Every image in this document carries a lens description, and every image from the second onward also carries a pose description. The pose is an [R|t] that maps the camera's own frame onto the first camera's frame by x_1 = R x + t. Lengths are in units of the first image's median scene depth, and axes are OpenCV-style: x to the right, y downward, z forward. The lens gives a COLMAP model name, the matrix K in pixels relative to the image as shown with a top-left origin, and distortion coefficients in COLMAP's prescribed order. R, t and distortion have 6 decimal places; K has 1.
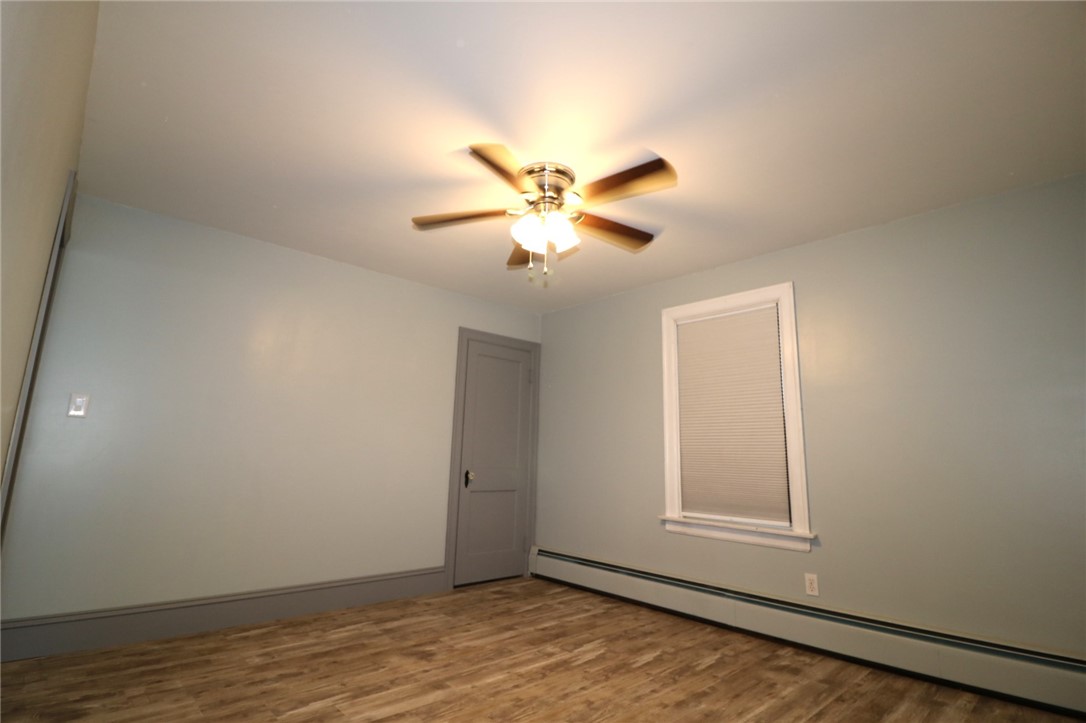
lens RADIAL K [[522.8, 0, 535.3], [0, 522.8, 358.3], [0, 0, 1]] dist [-0.001201, -0.010778]
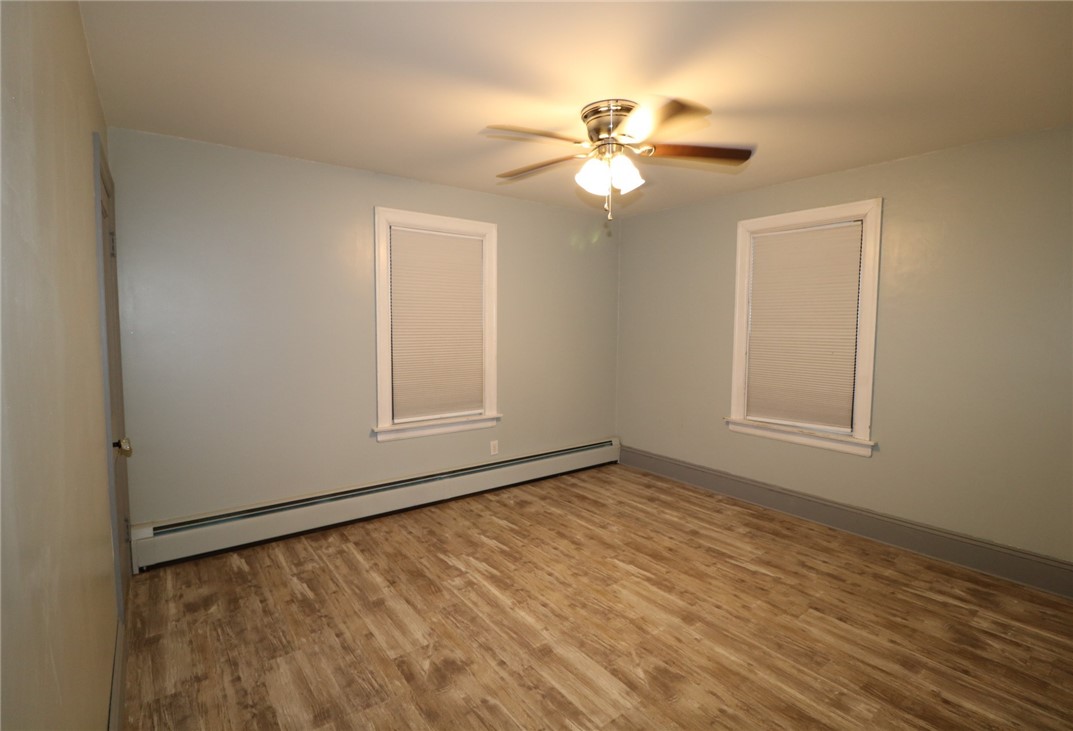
lens RADIAL K [[503.9, 0, 537.9], [0, 503.9, 363.9], [0, 0, 1]] dist [-0.013170, -0.000656]
pose [[0.094543, -0.110555, 0.989363, -0.872534], [-0.190761, 0.973387, 0.126999, 0.009363], [-0.977073, -0.200739, 0.070937, 0.895213]]
